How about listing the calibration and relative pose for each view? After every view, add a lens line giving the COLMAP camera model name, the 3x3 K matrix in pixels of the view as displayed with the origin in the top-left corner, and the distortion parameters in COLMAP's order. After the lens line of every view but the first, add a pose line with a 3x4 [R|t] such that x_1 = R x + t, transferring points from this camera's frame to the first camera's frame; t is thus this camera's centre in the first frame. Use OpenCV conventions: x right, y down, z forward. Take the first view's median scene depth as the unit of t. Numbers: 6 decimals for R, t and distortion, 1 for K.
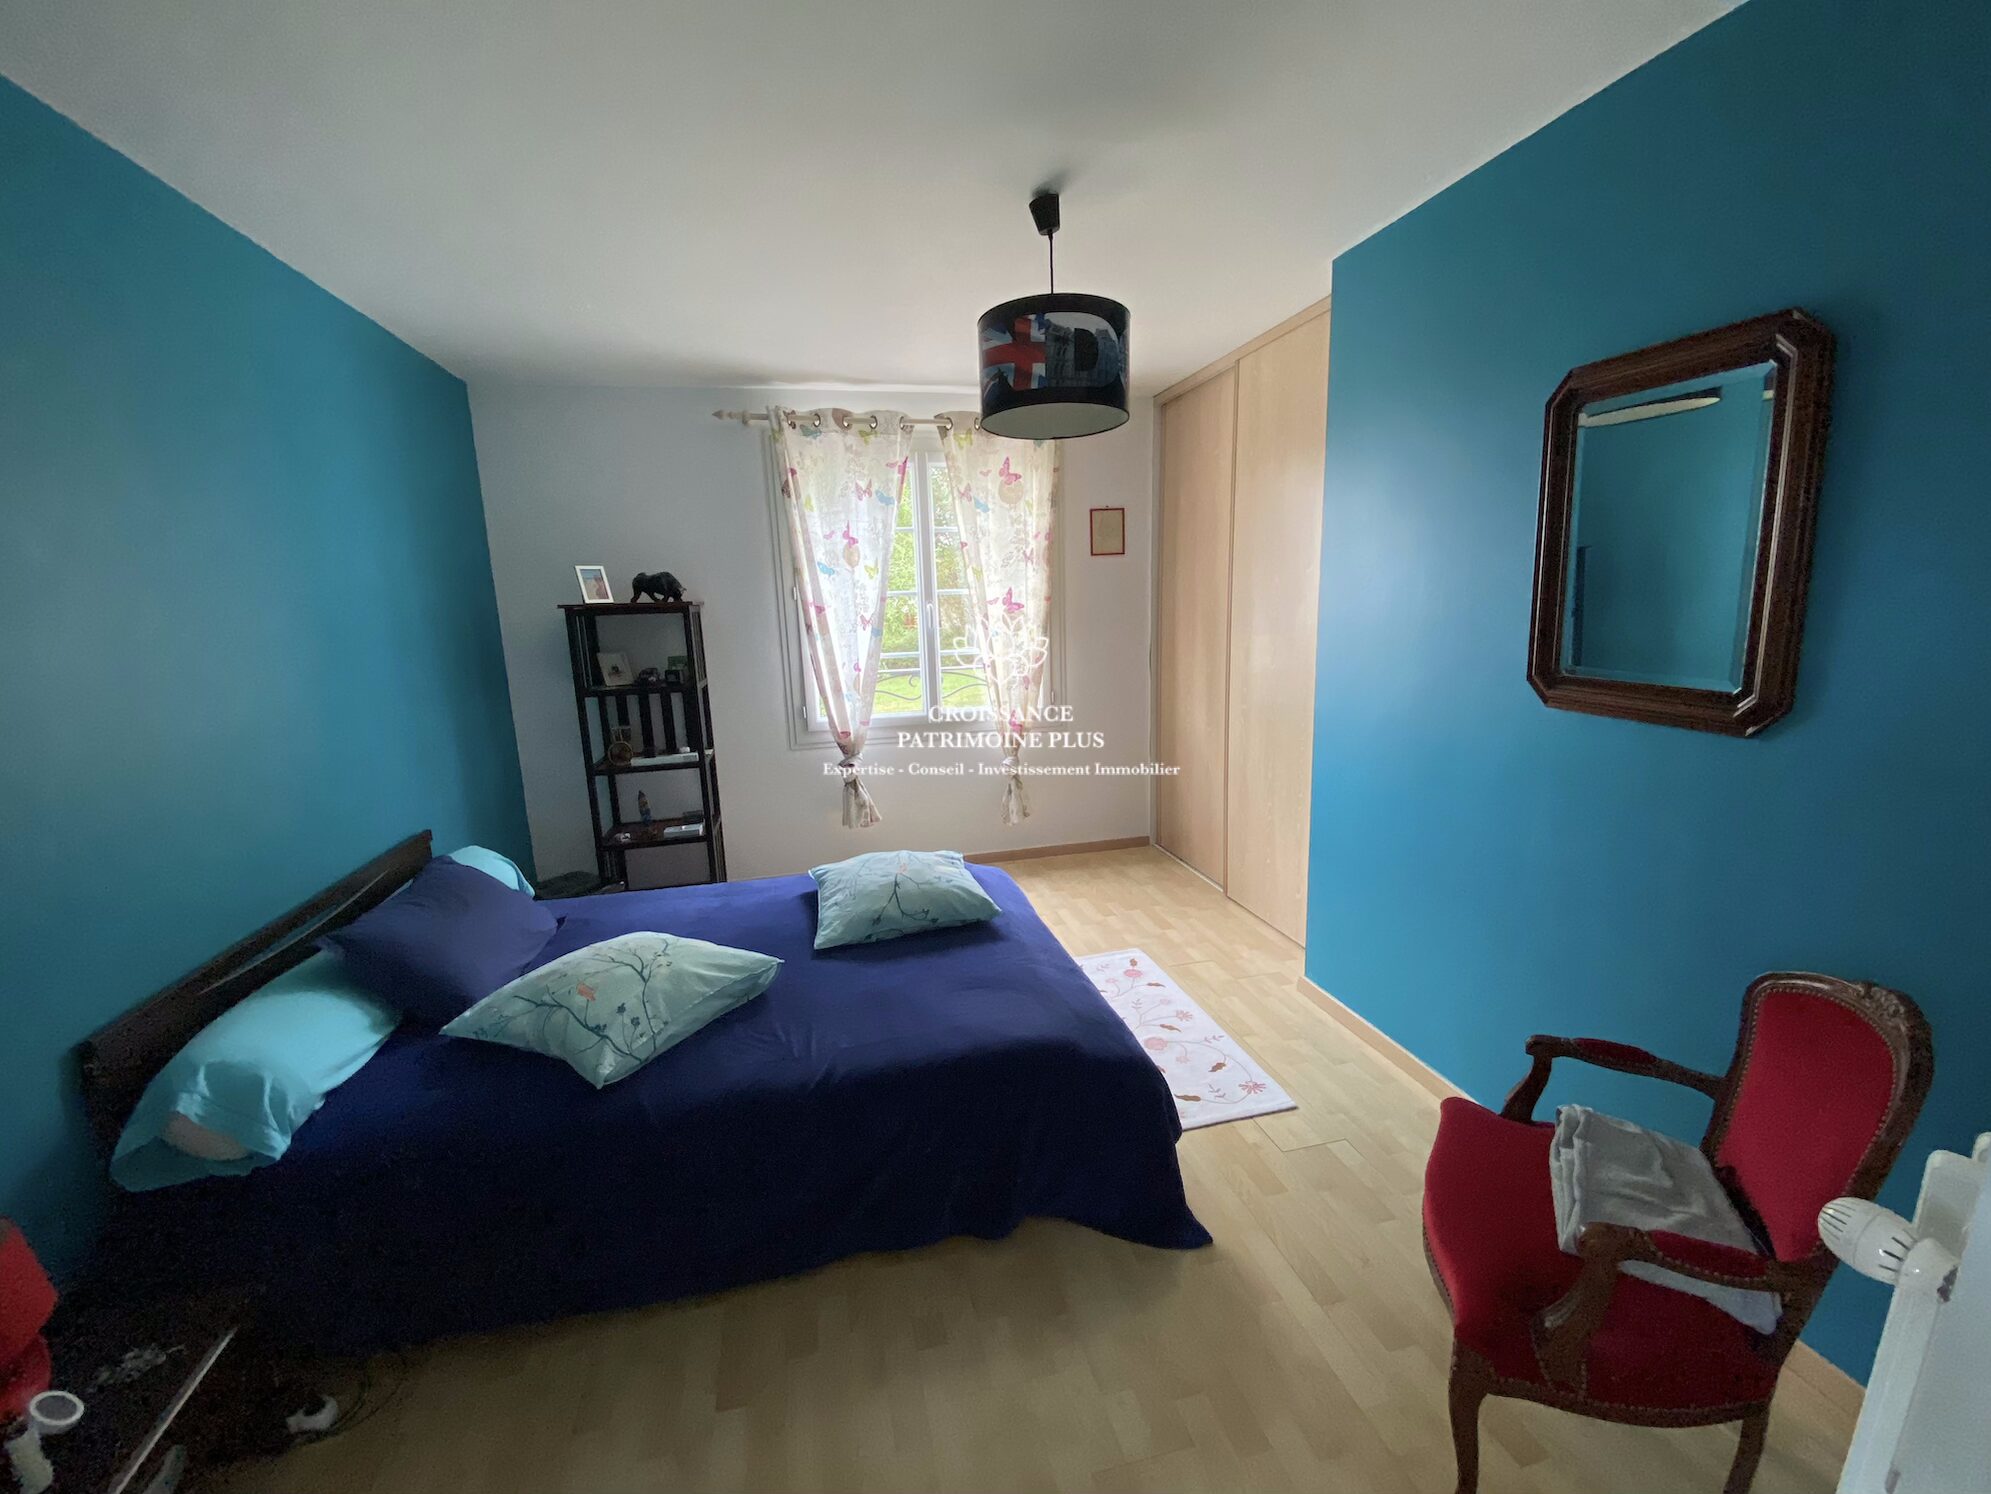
lens RADIAL K [[809.1, 0, 993.6], [0, 809.1, 738.2], [0, 0, 1]] dist [-0.000661, -0.000012]
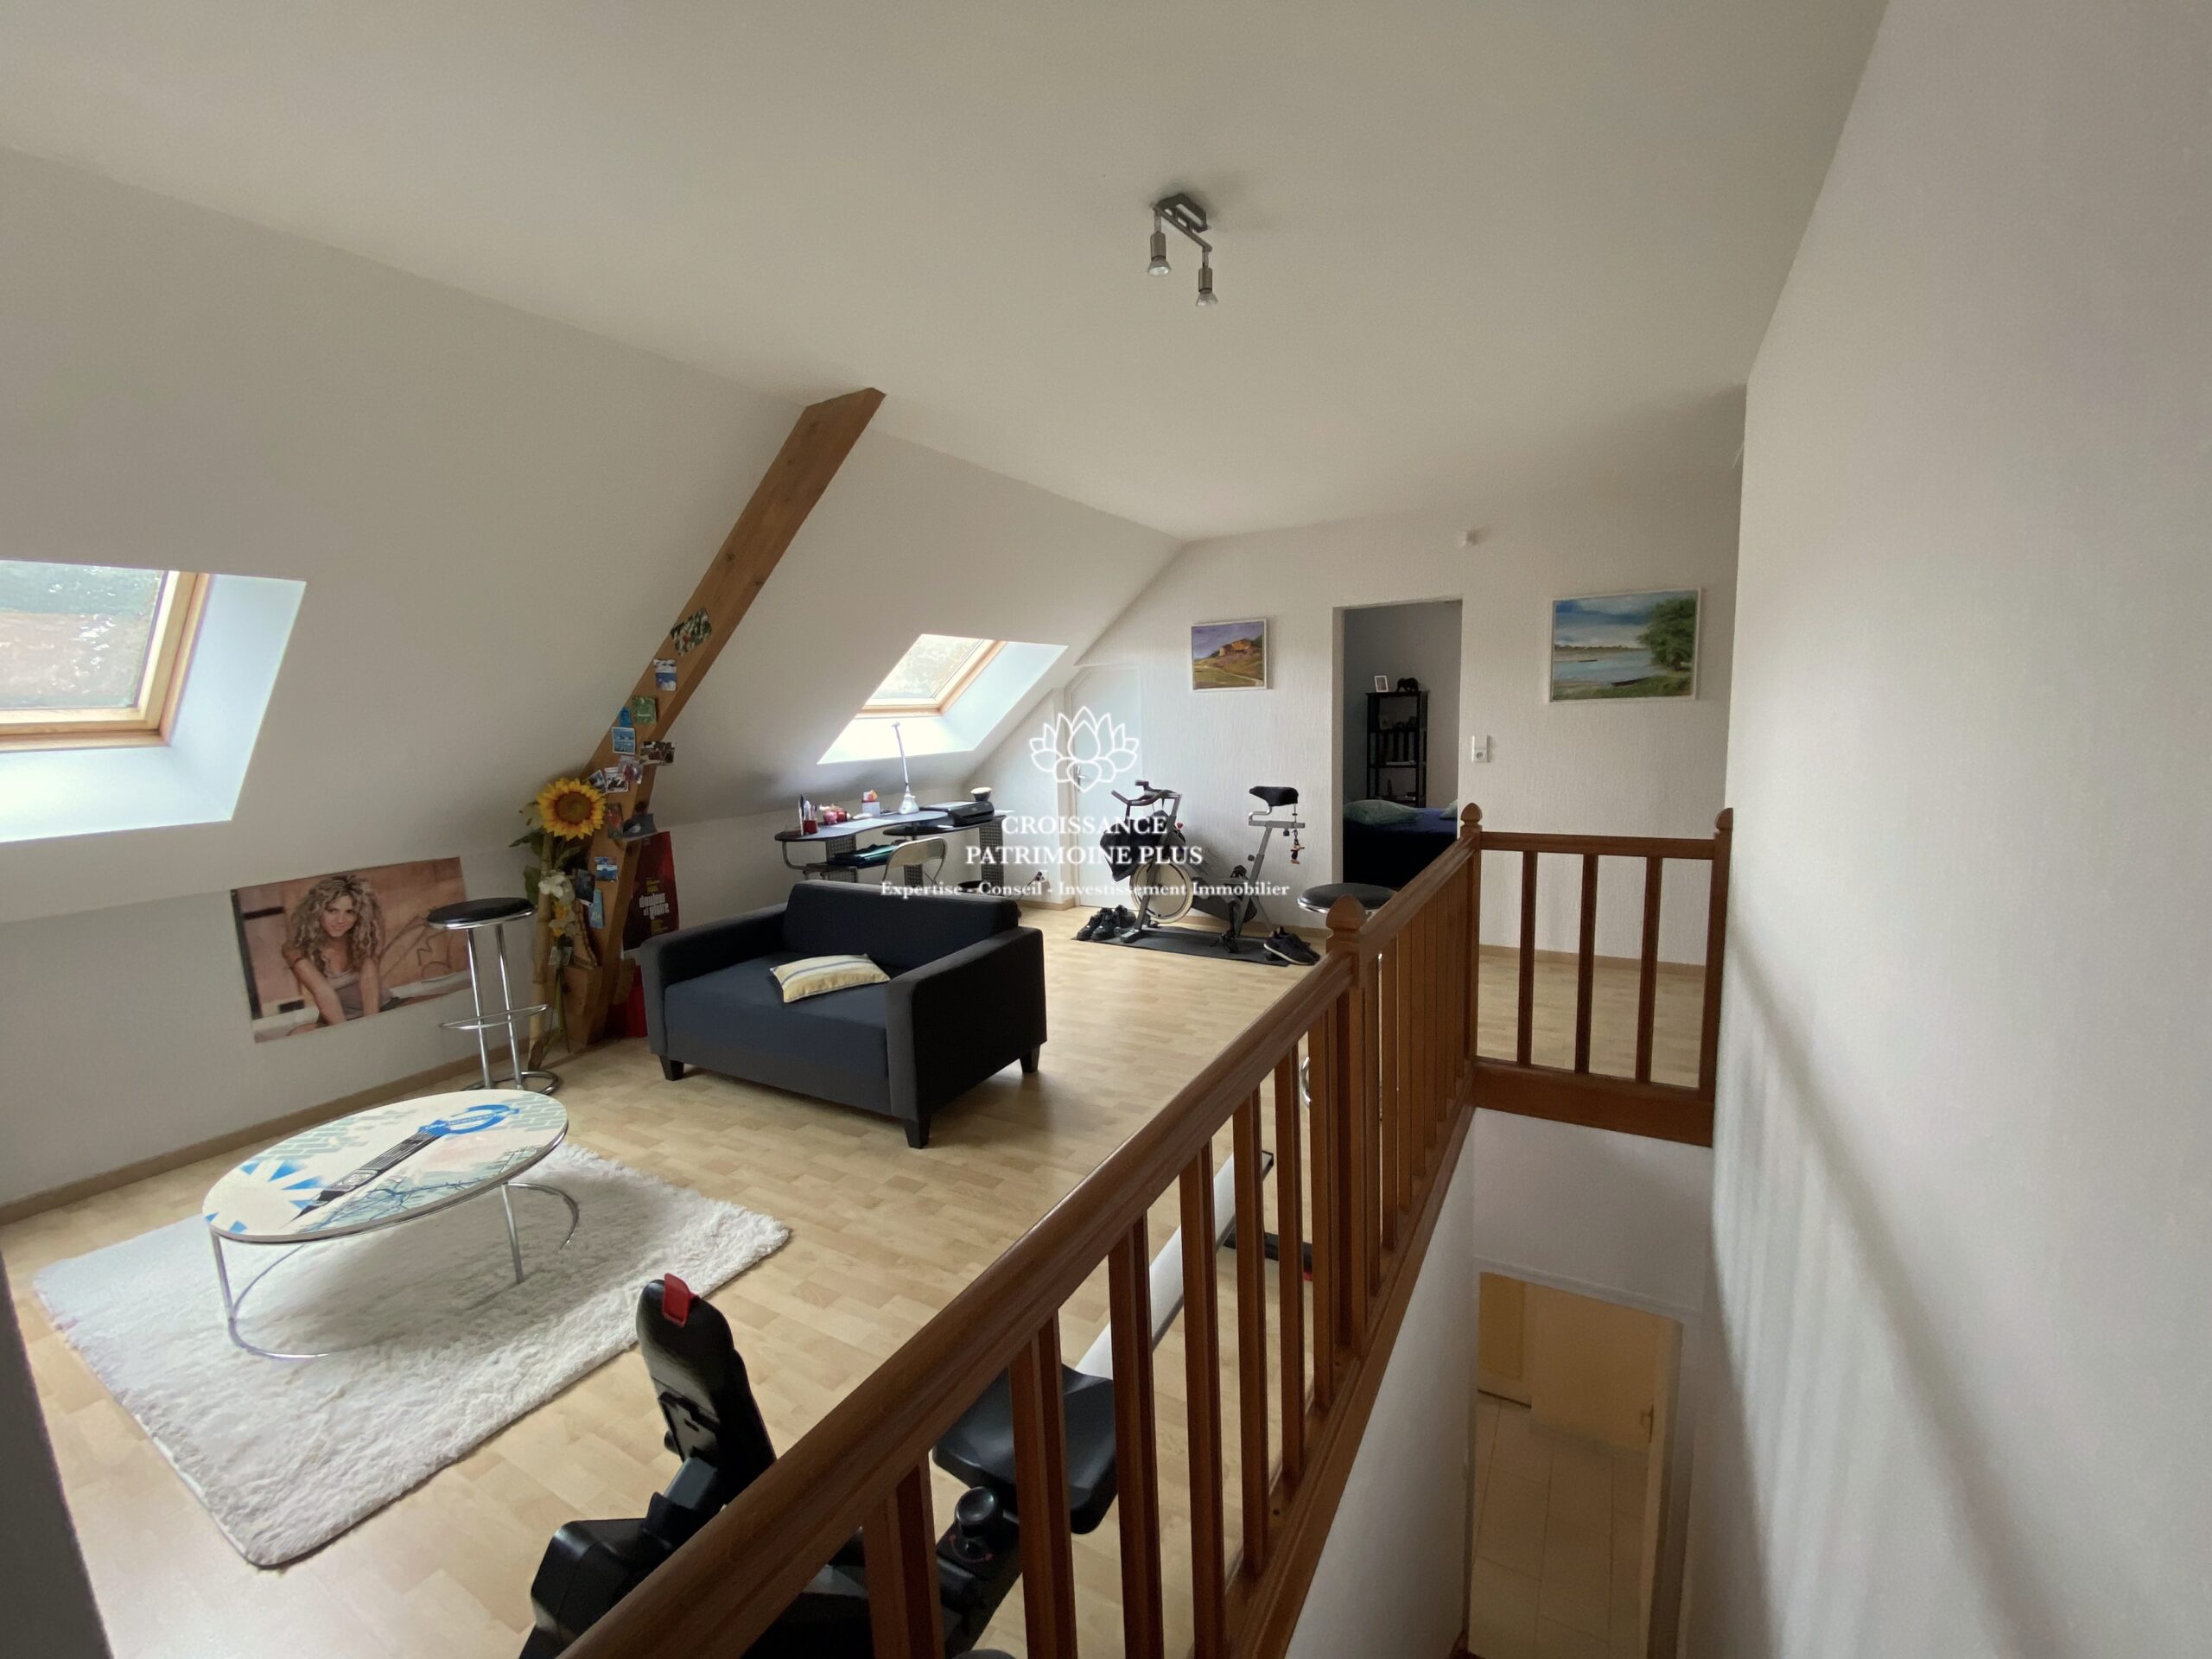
lens RADIAL K [[898.9, 0, 1103.2], [0, 898.9, 834.5], [0, 0, 1]] dist [-0.000661, -0.000012]
pose [[0.736376, 0.104829, -0.668402, 0.636968], [-0.112679, 0.993128, 0.031620, 0.229348], [0.667124, 0.052031, 0.743128, -1.319468]]
